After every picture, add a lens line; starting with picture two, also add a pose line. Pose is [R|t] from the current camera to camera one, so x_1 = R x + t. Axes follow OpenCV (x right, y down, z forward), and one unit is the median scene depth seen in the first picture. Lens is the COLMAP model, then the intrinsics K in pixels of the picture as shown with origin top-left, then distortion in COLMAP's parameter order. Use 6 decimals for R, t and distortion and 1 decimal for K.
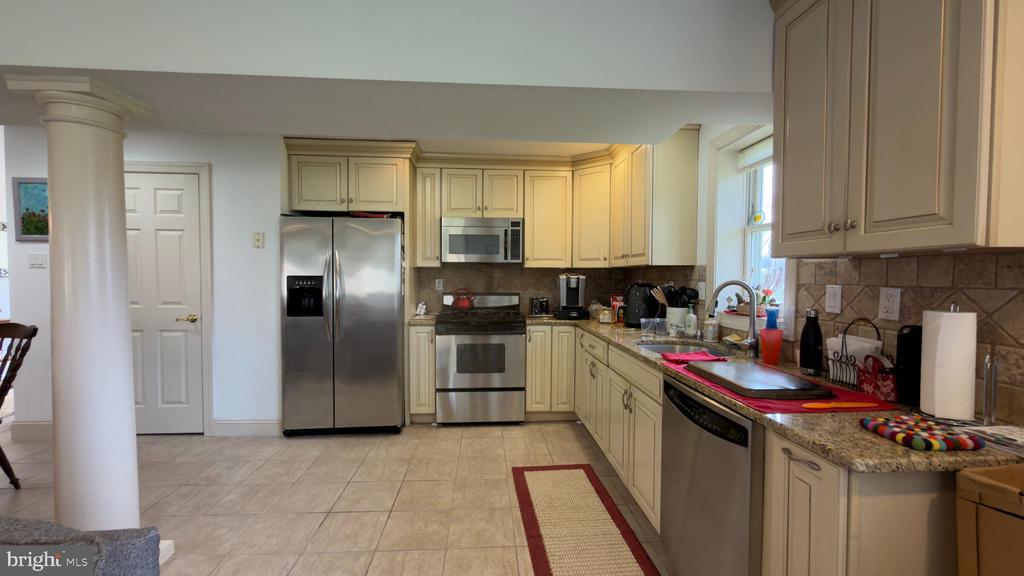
lens RADIAL K [[420.1, 0, 507.6], [0, 420.1, 289.3], [0, 0, 1]] dist [-0.002949, -0.000857]
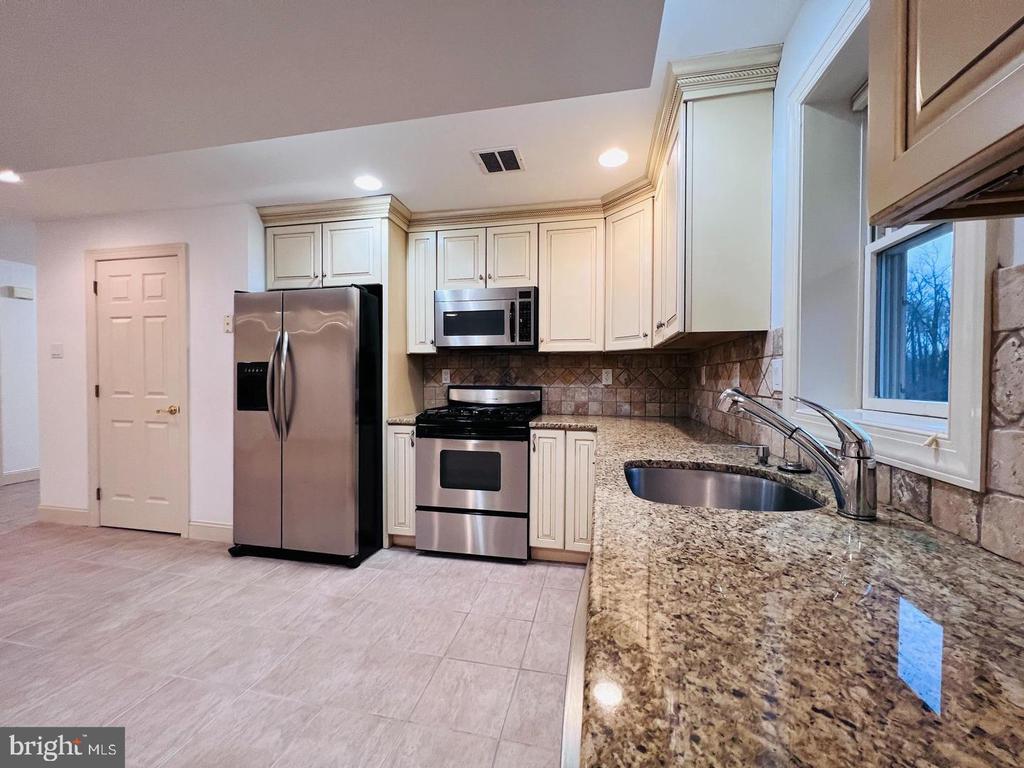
lens RADIAL K [[408.7, 0, 517.0], [0, 408.7, 386.7], [0, 0, 1]] dist [-0.002073, 0.000755]
pose [[0.961520, 0.003026, -0.274719, 0.217201], [-0.007309, 0.999867, -0.014571, 0.022843], [0.274638, 0.016018, 0.961414, 0.303881]]
